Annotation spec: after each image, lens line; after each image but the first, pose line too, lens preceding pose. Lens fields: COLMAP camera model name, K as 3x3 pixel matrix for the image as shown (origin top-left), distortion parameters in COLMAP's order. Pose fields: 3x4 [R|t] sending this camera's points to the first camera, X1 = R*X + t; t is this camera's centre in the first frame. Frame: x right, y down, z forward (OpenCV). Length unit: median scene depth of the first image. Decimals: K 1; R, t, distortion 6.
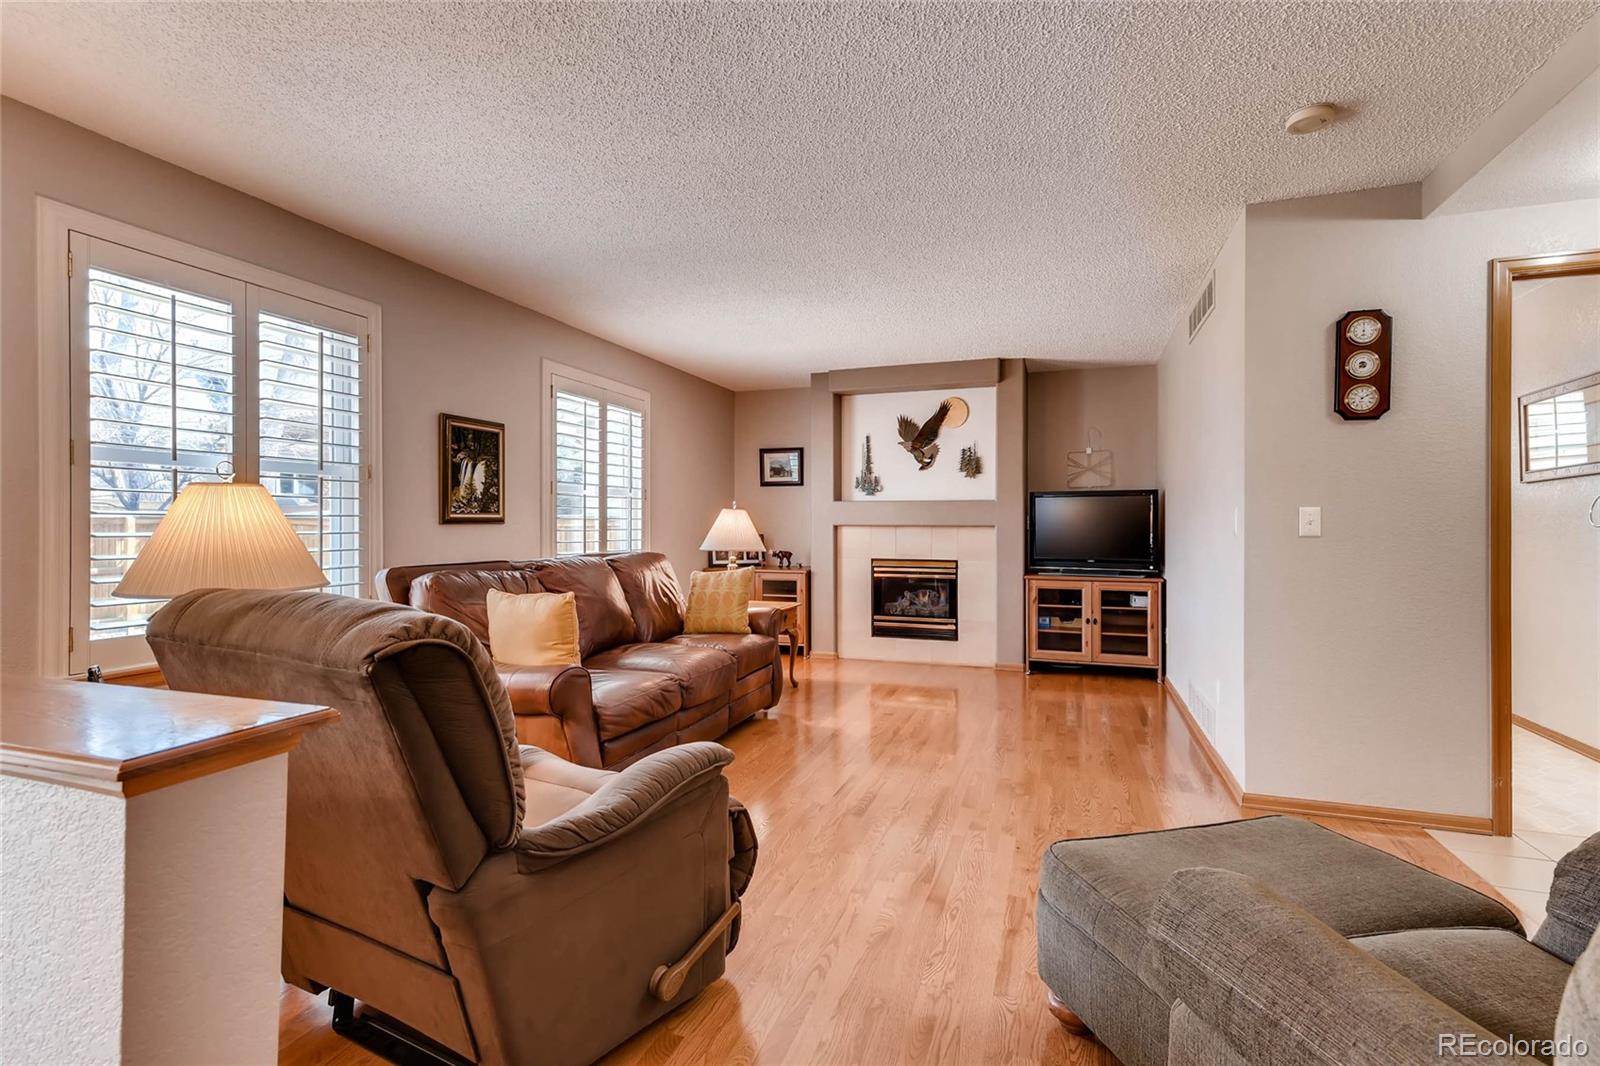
lens RADIAL K [[776.0, 0, 800.0], [0, 776.0, 527.8], [0, 0, 1]] dist [0.002233, 0.000237]
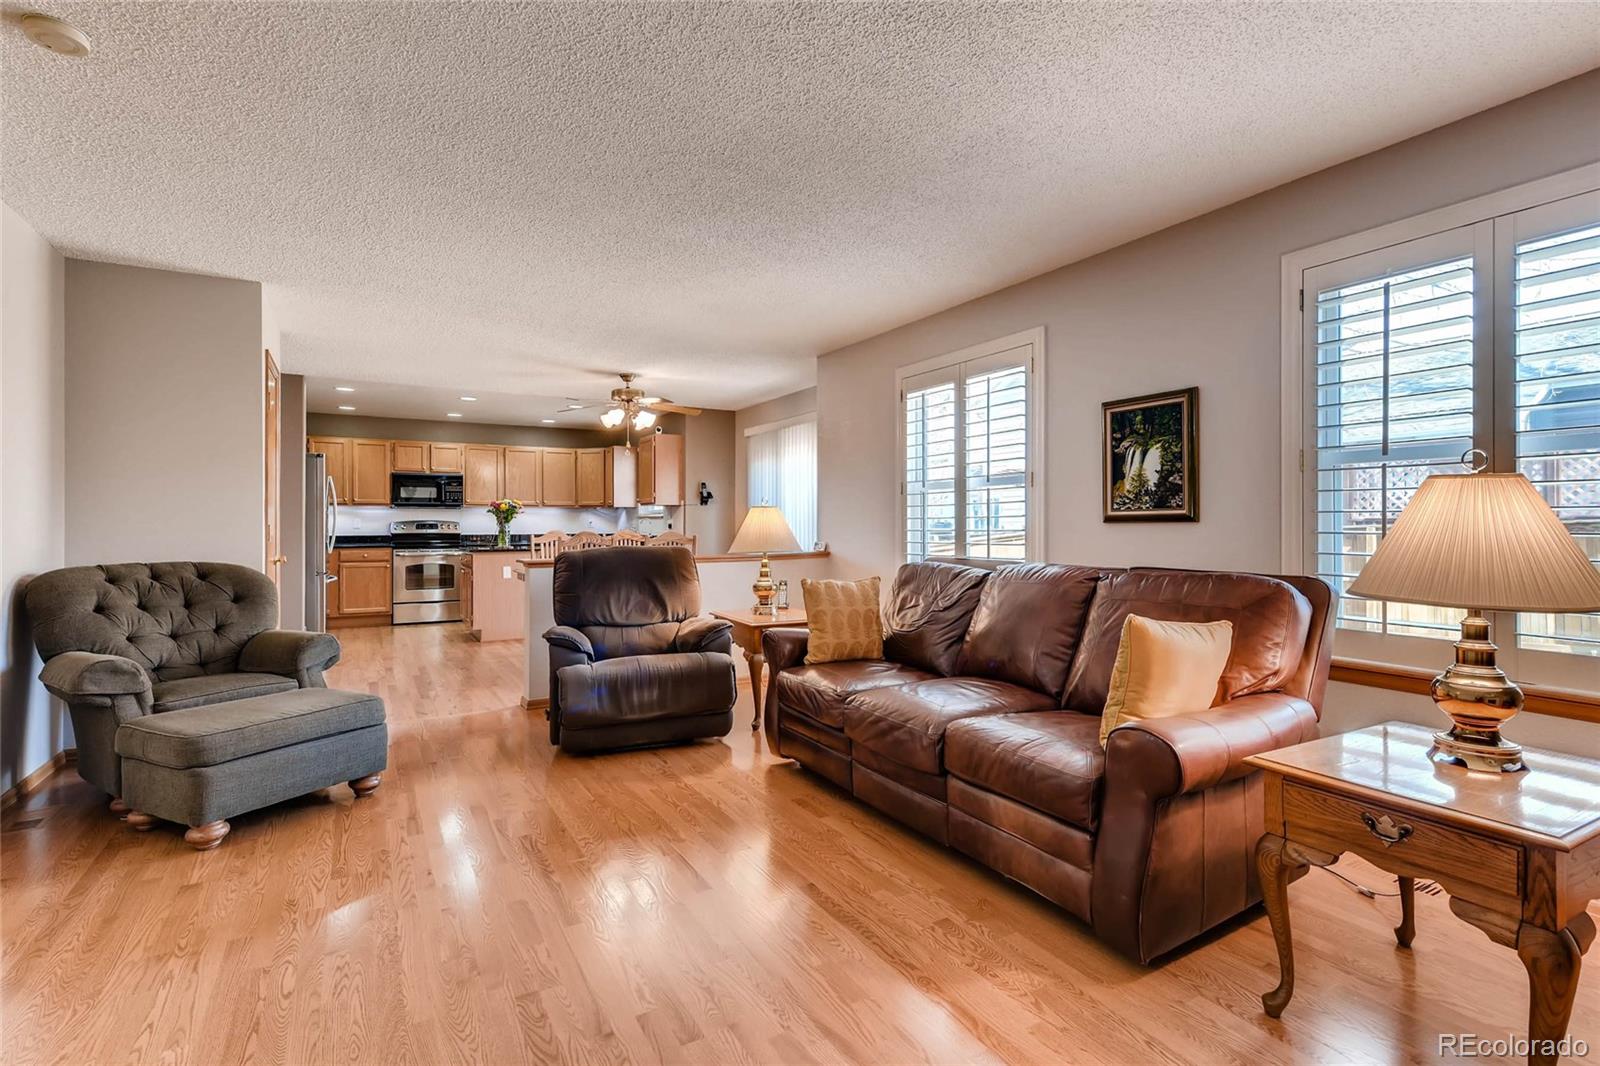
lens RADIAL K [[744.3, 0, 797.6], [0, 744.3, 528.6], [0, 0, 1]] dist [0.000621, 0.000382]
pose [[-0.647728, 0.005196, -0.761854, 0.430547], [0.001255, 0.999983, 0.005753, -0.003129], [0.761871, 0.002770, -0.647723, 1.237617]]
